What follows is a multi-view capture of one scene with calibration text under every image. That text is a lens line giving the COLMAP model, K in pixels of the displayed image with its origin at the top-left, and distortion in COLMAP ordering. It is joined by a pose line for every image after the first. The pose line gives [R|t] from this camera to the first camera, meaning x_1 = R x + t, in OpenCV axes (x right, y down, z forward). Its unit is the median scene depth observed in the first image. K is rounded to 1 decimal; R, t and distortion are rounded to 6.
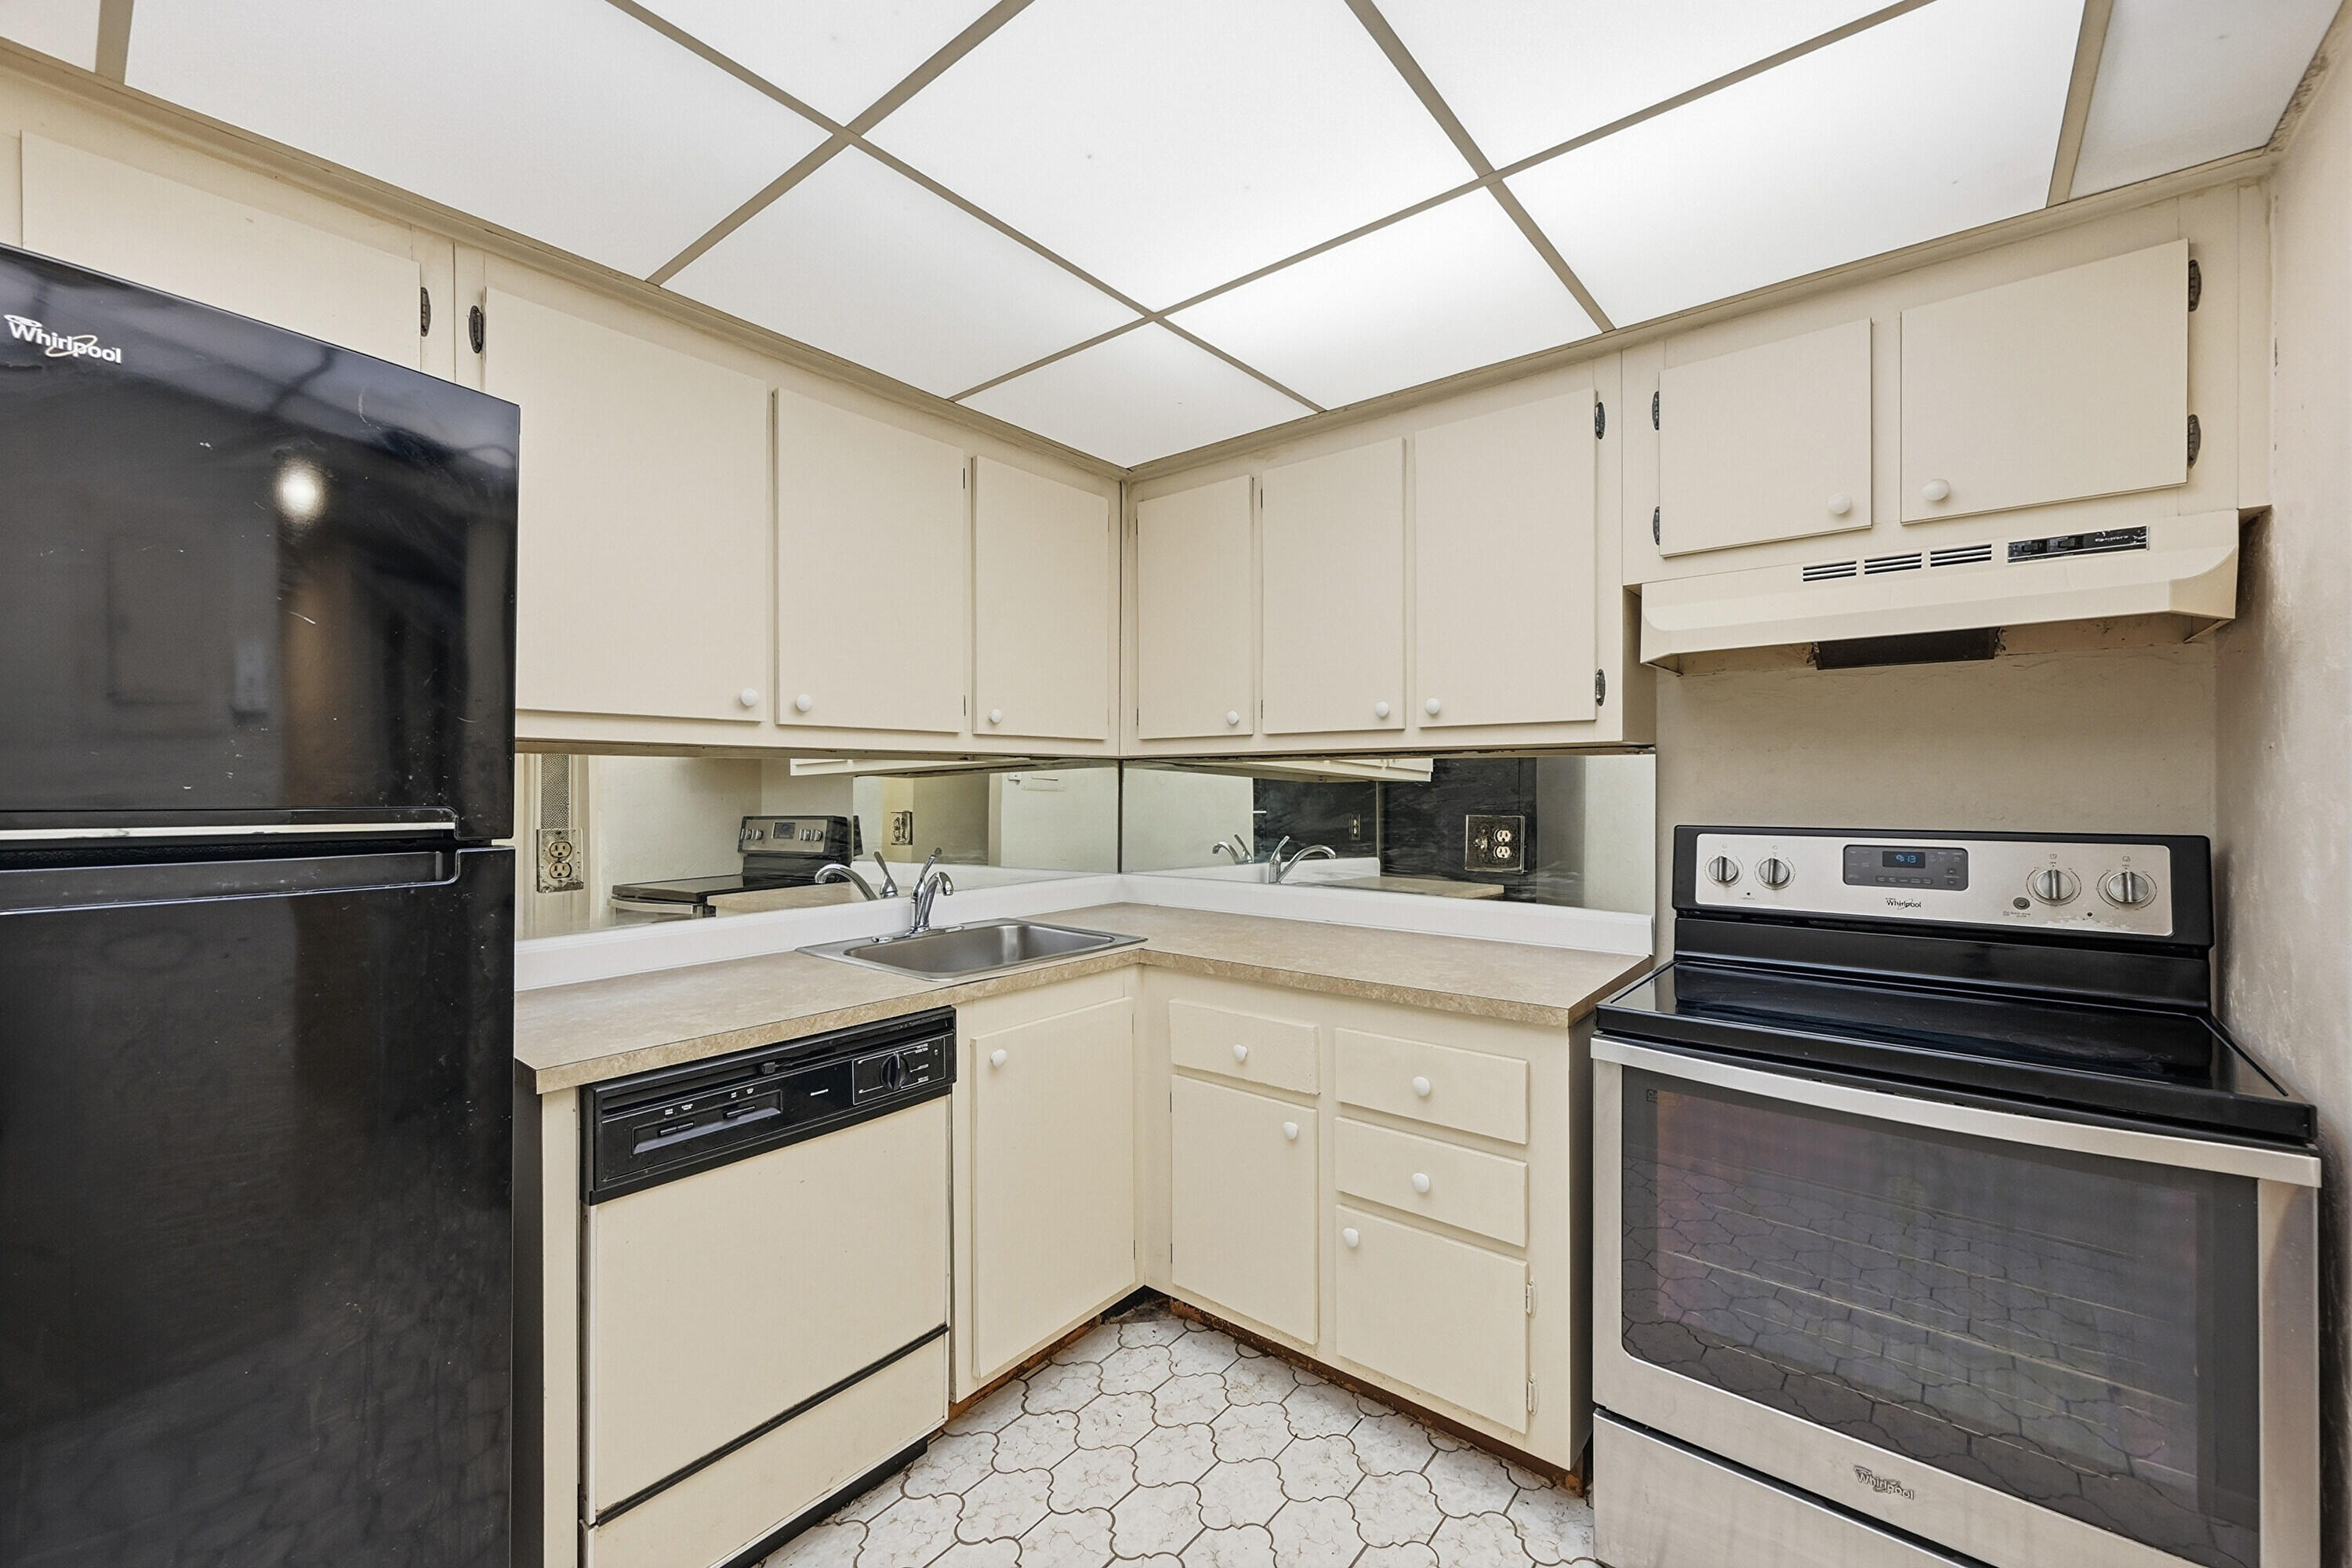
lens RADIAL K [[921.1, 0, 1176.0], [0, 921.1, 784.0], [0, 0, 1]] dist [0.000022, -0.000081]
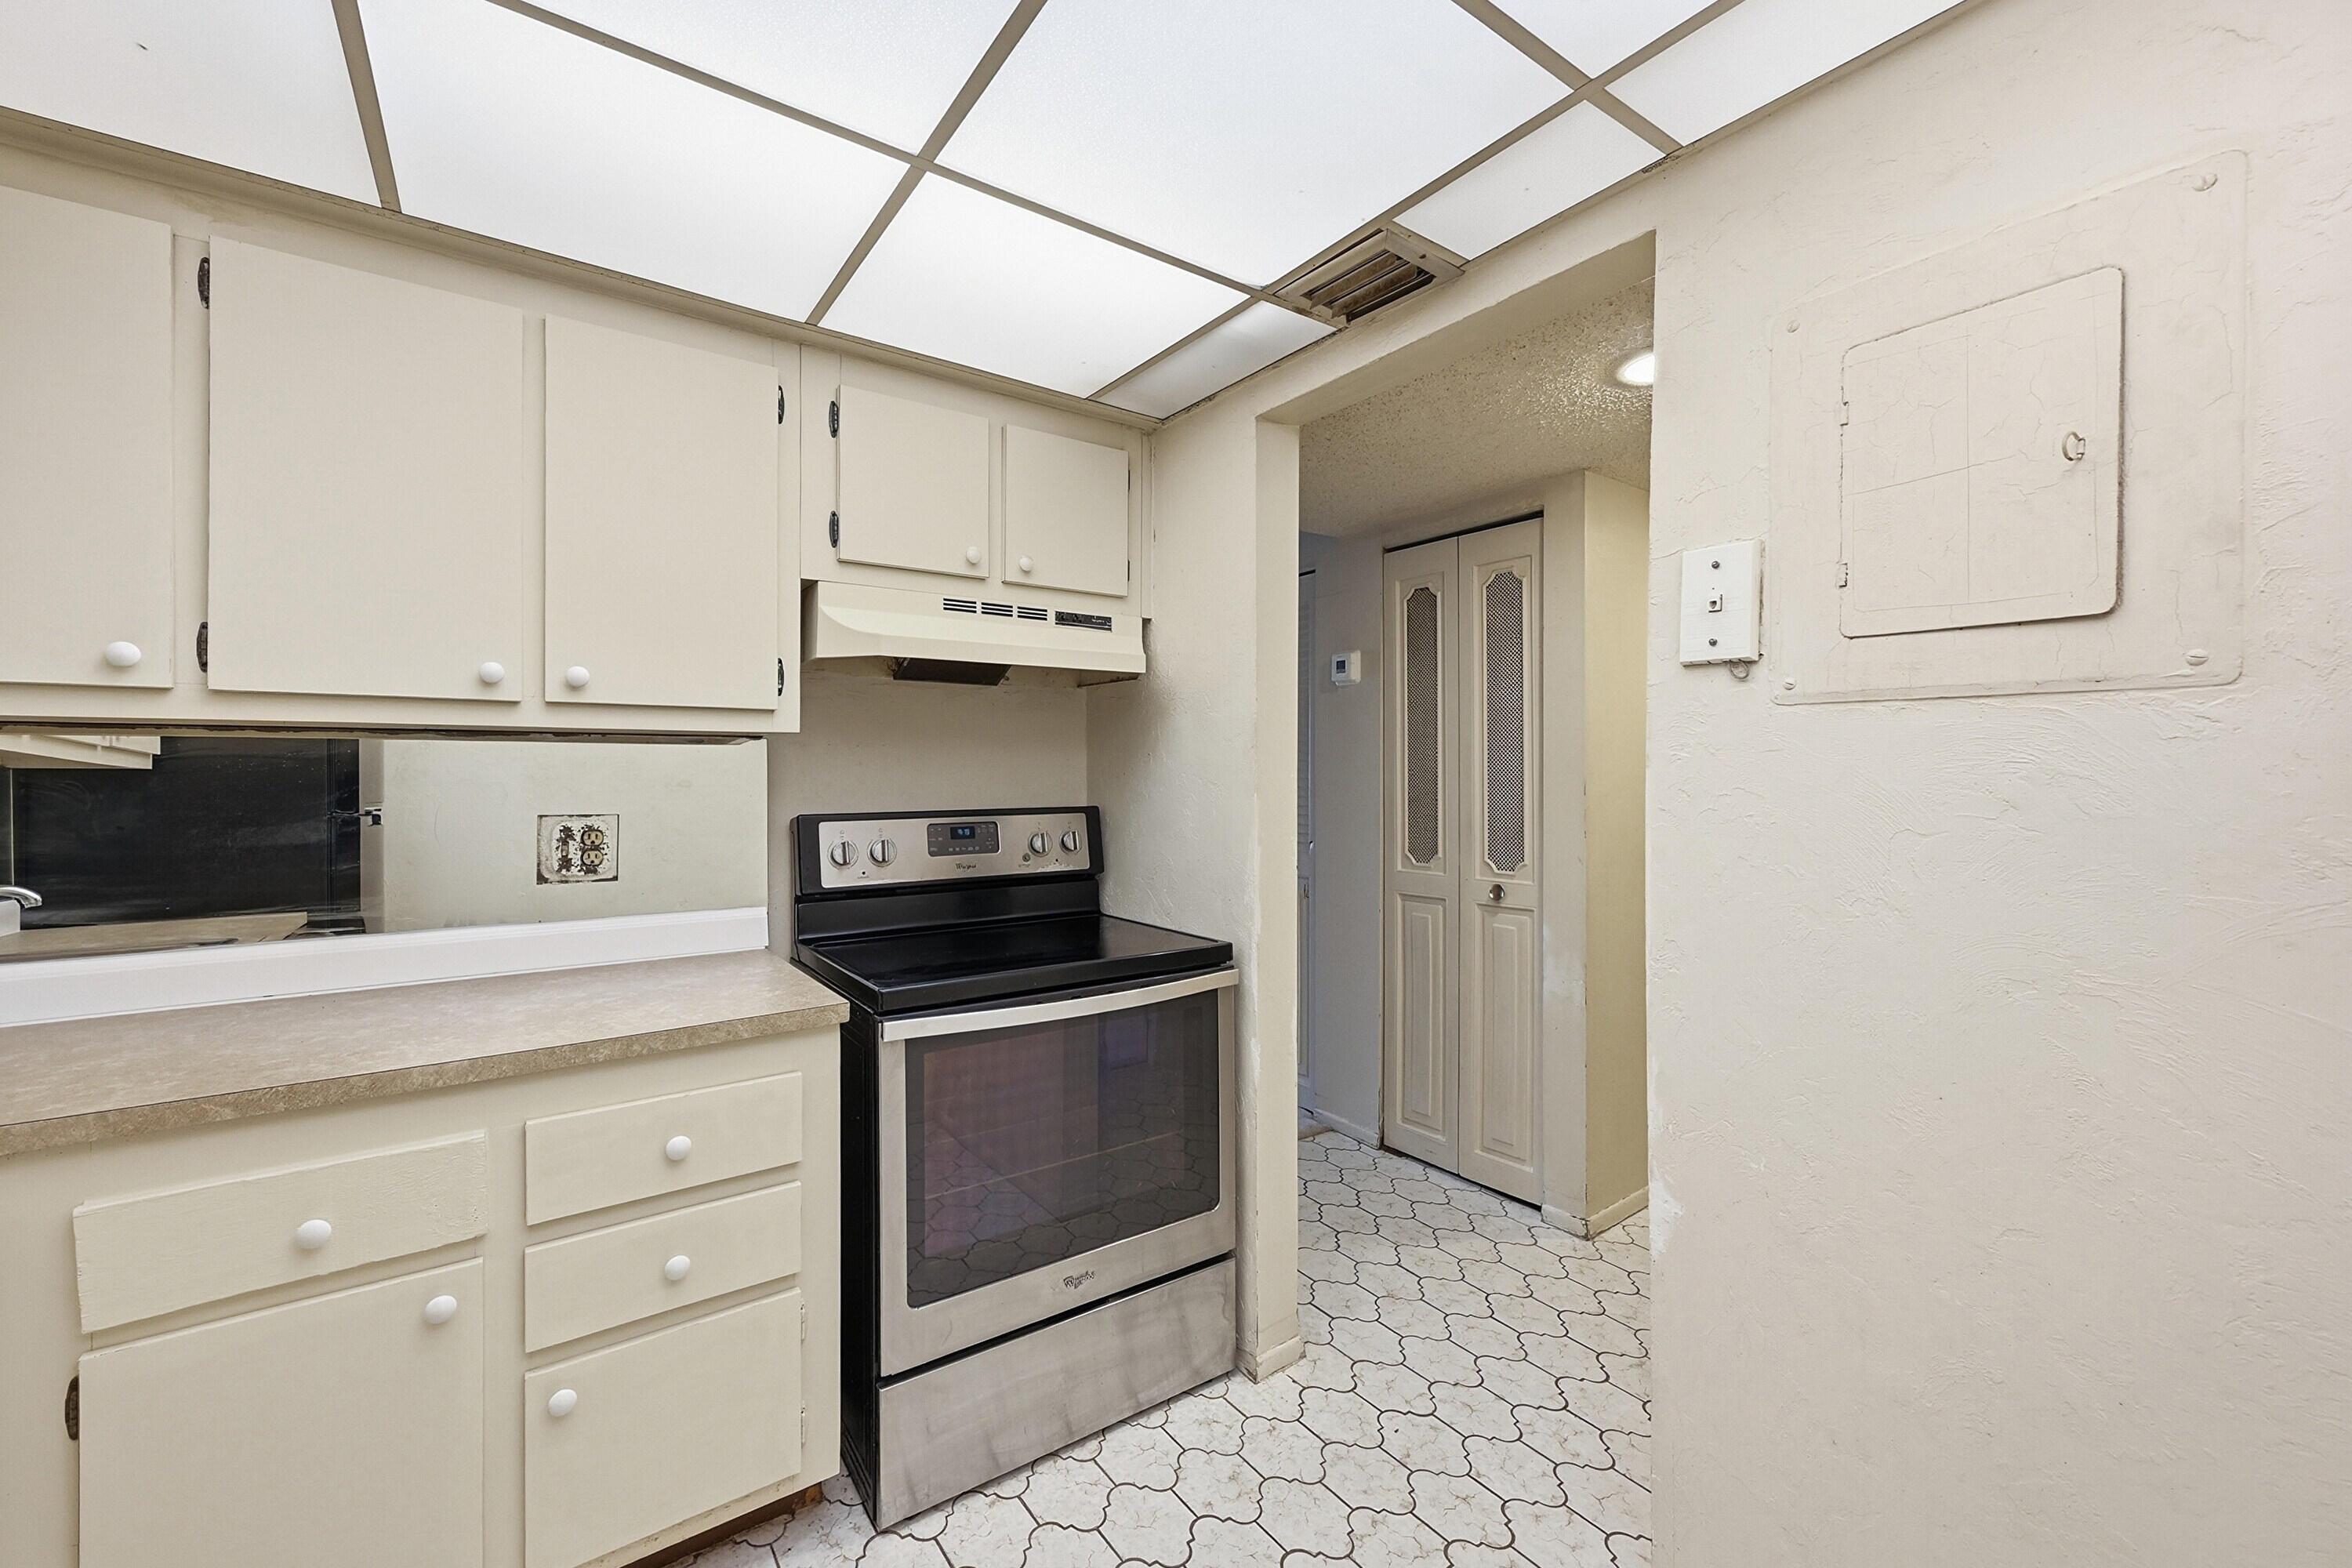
lens RADIAL K [[952.4, 0, 1179.7], [0, 952.4, 762.9], [0, 0, 1]] dist [0.001654, 0.000058]
pose [[0.263149, 0.009622, 0.964707, -0.433226], [0.000211, 0.999950, -0.010031, -0.003633], [-0.964755, 0.002843, 0.263134, 0.349409]]
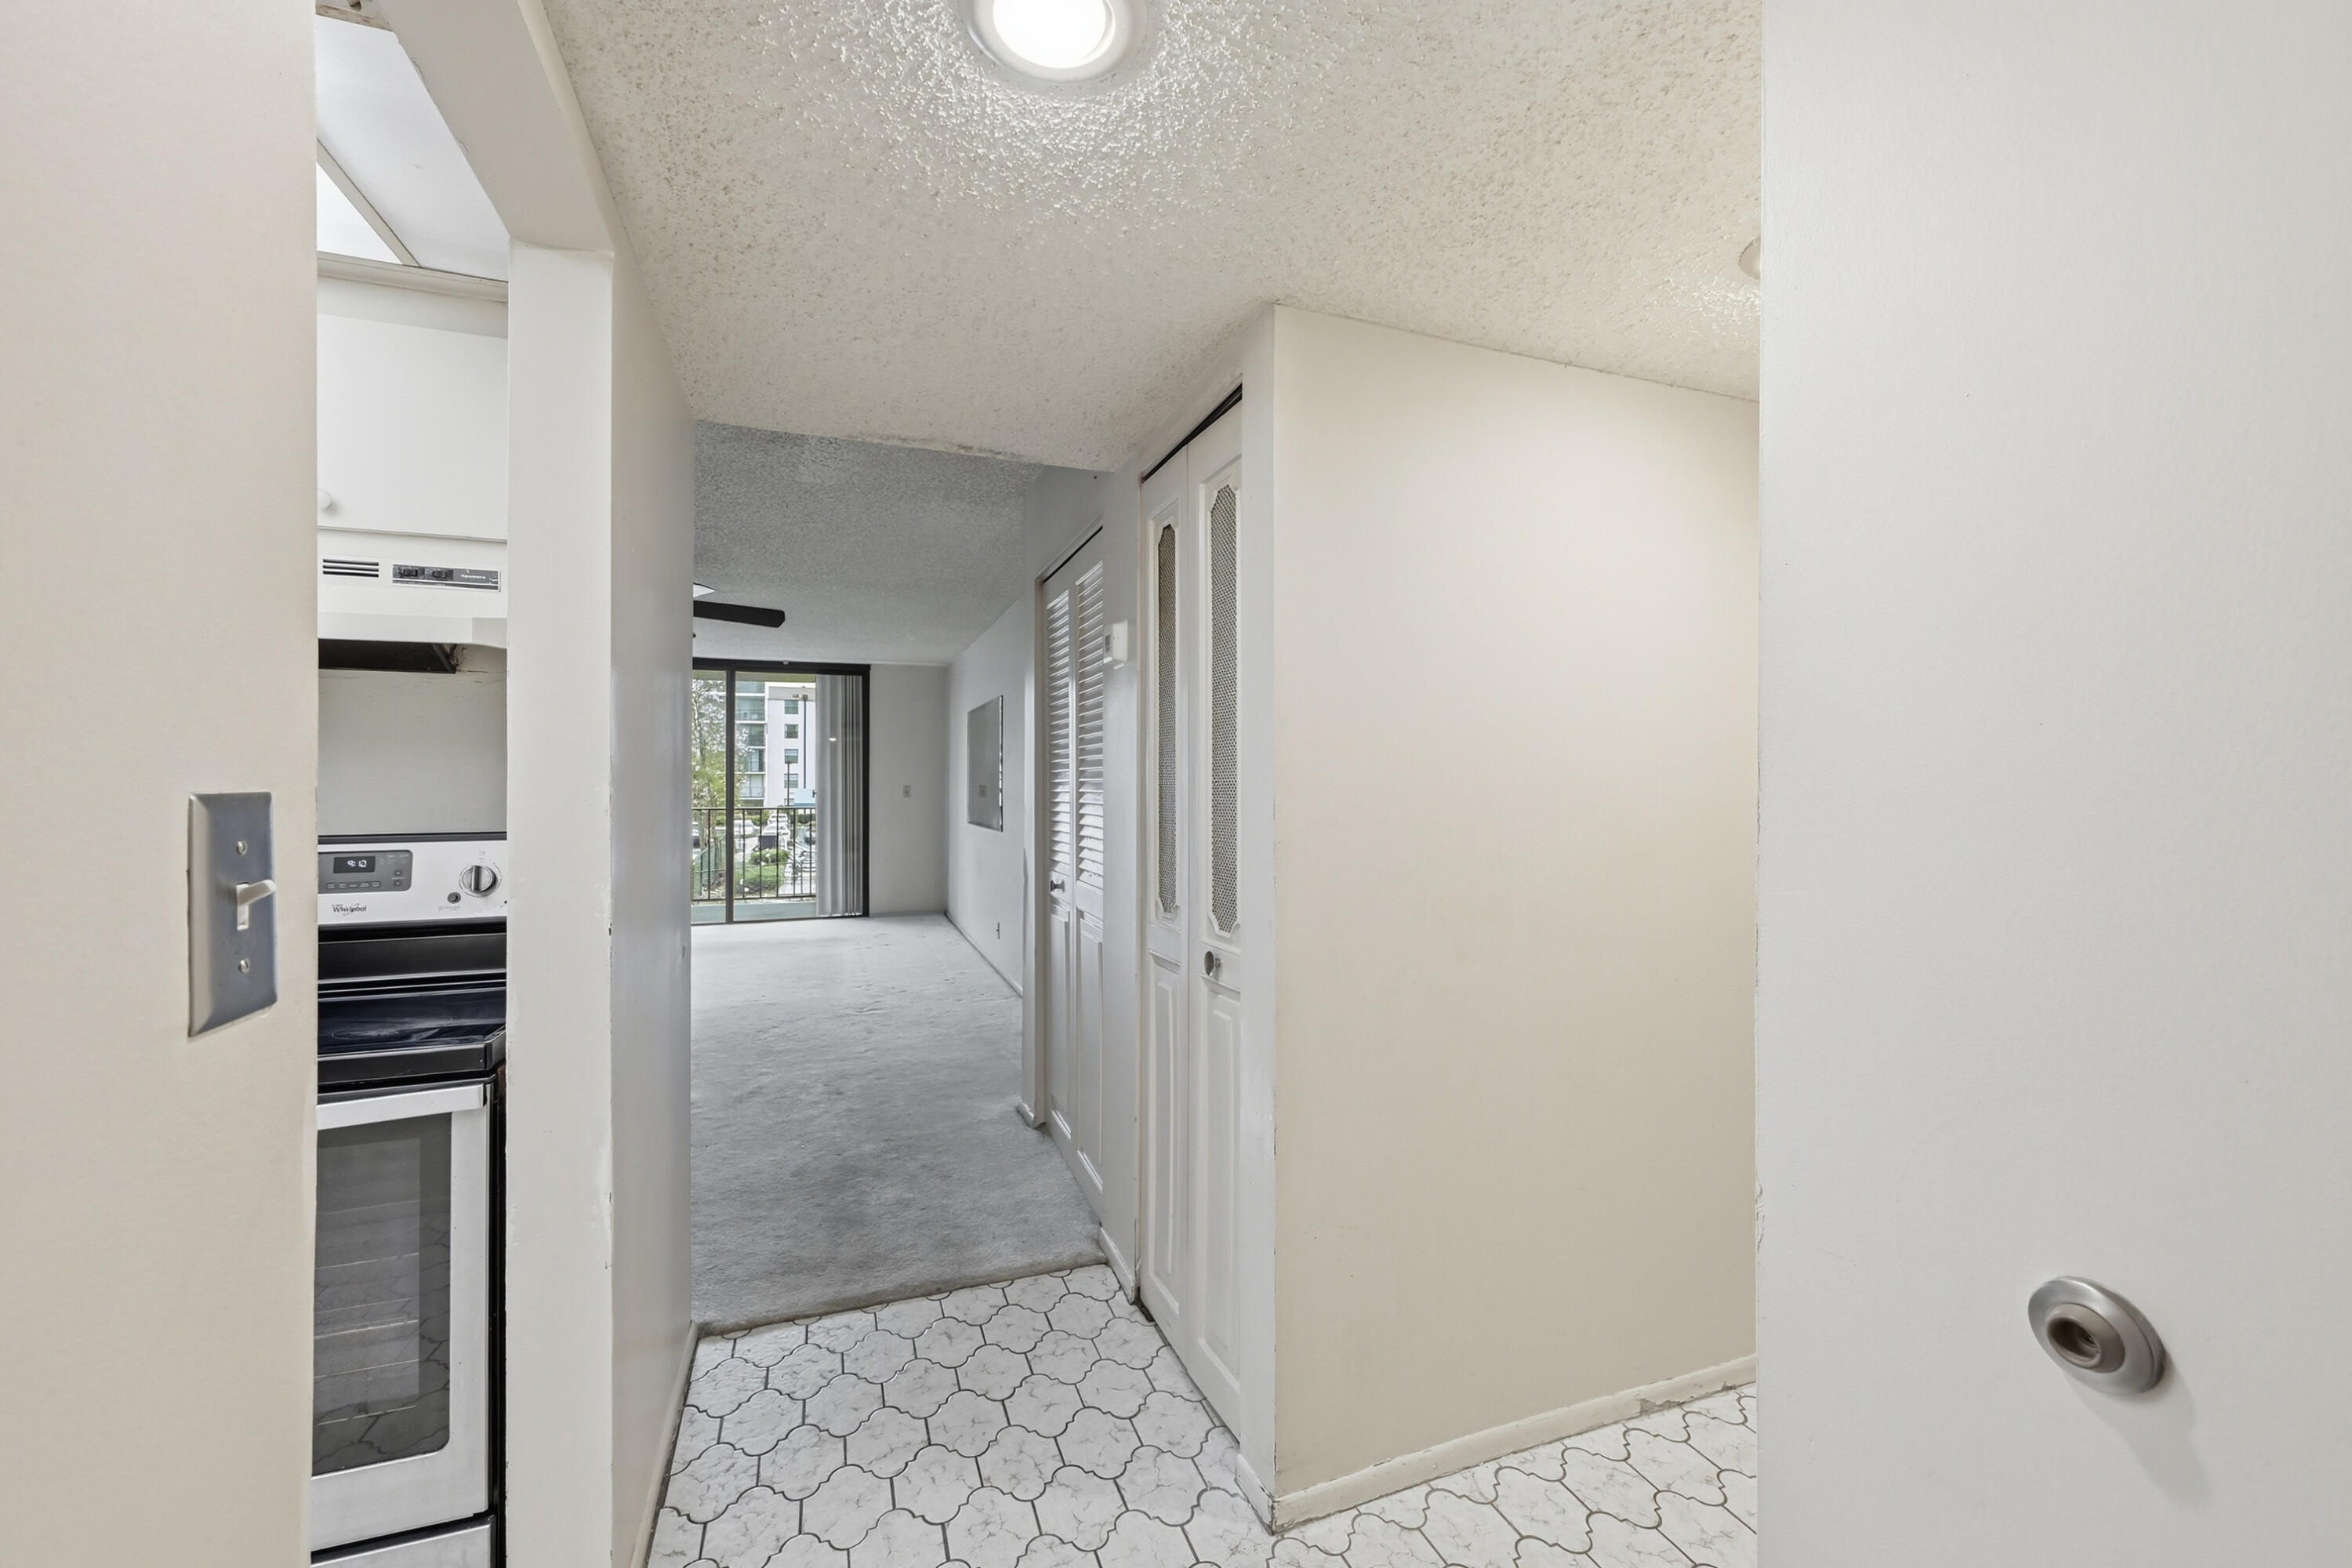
lens RADIAL K [[945.1, 0, 1172.4], [0, 945.1, 776.1], [0, 0, 1]] dist [0.000180, -0.000184]
pose [[0.512891, 0.008752, 0.858409, 0.364017], [0.001343, 0.999939, -0.010997, -0.001681], [-0.858452, 0.006793, 0.512848, -0.292241]]
